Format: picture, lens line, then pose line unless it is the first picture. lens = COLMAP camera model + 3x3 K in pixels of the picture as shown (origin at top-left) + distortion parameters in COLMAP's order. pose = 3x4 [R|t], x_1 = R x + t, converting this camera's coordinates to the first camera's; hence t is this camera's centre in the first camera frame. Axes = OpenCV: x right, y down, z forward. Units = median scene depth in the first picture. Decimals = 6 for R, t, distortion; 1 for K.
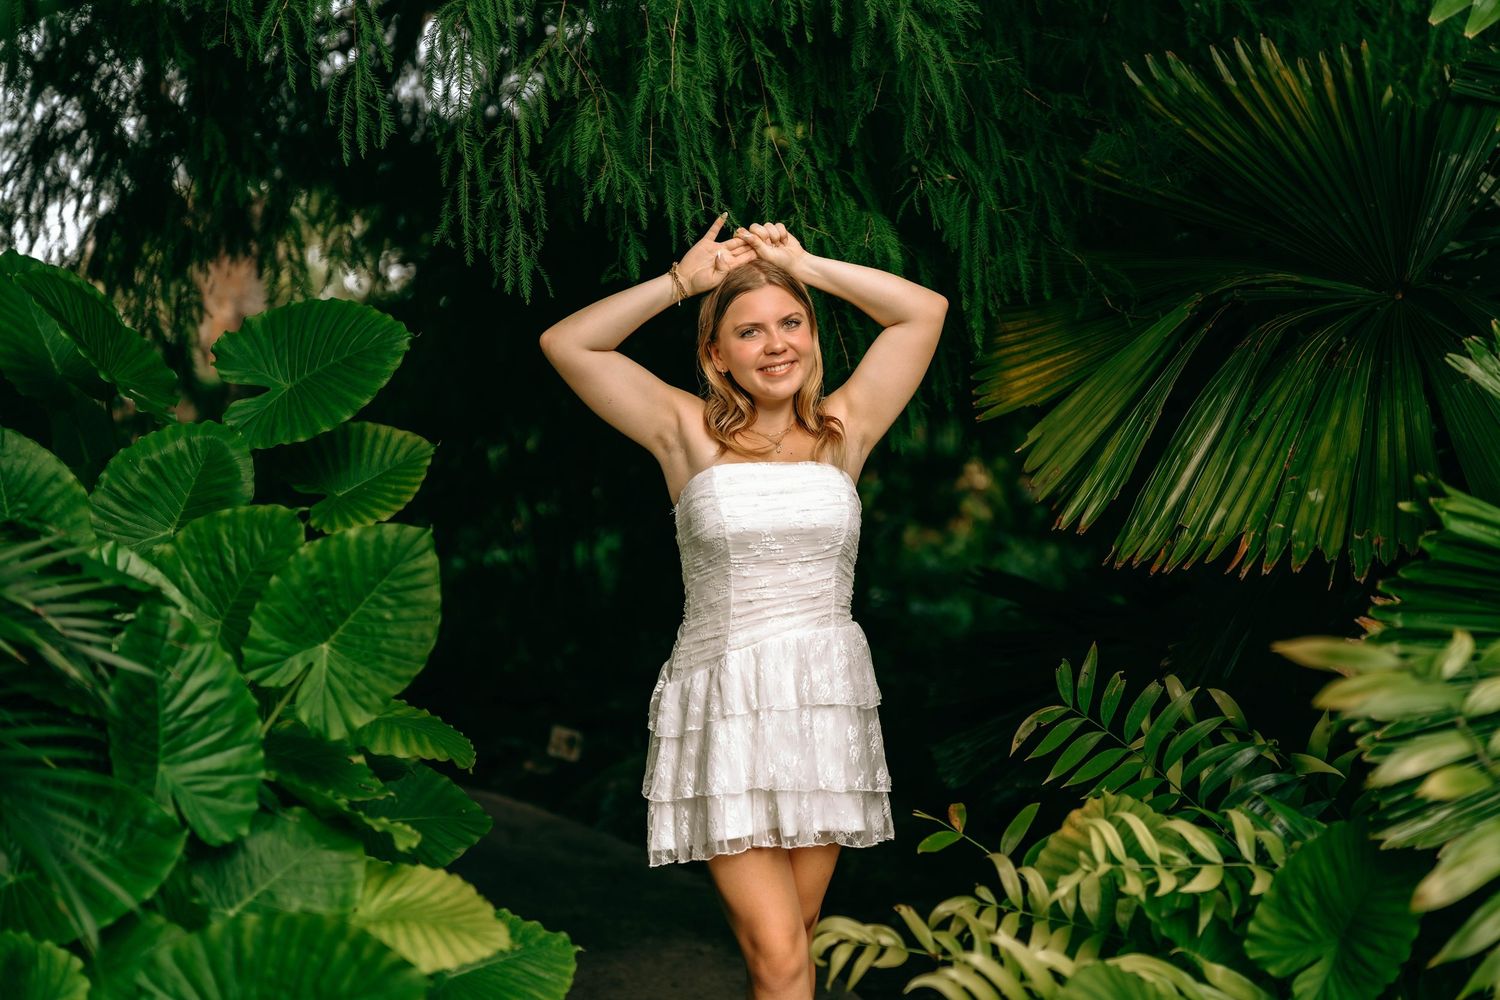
lens RADIAL K [[3031.1, 0, 760.3], [0, 3031.1, 487.9], [0, 0, 1]] dist [0.507969, 0.000000]
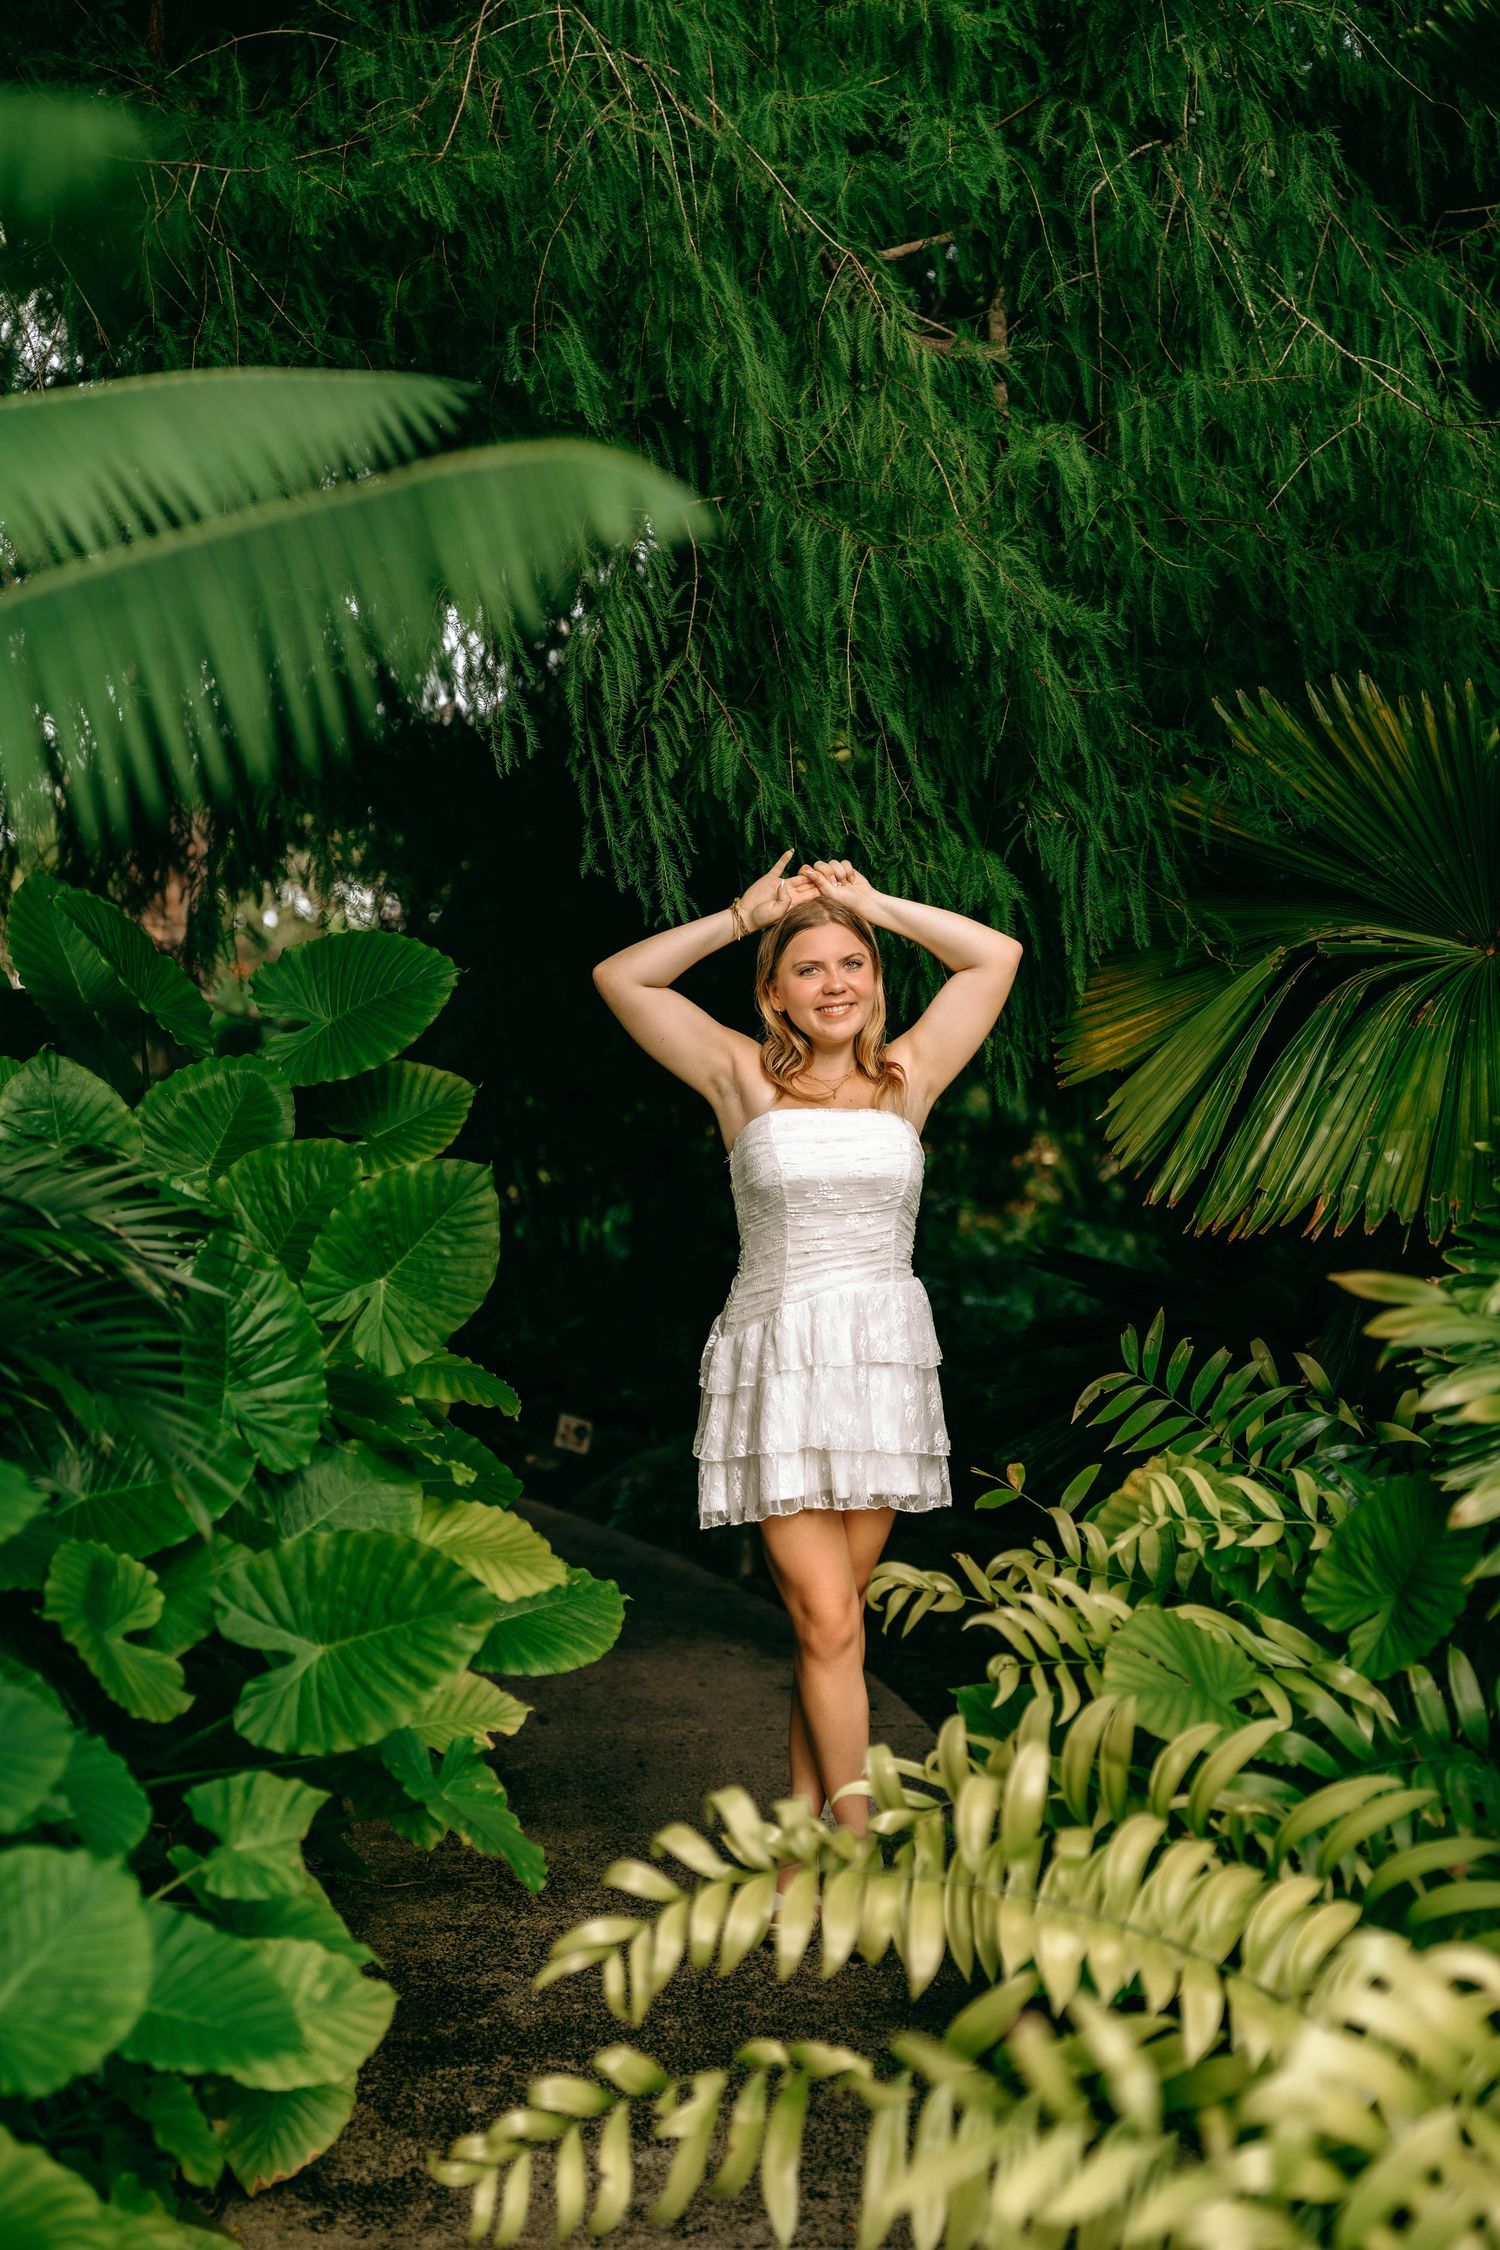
lens RADIAL K [[3657.8, 0, 736.3], [0, 3657.8, 1149.2], [0, 0, 1]] dist [0.361850, 0.000000]
pose [[0.999642, 0.023669, -0.012493, -0.012340], [-0.023723, 0.999710, -0.004193, 0.010070], [0.012390, 0.004488, 0.999913, -0.167042]]
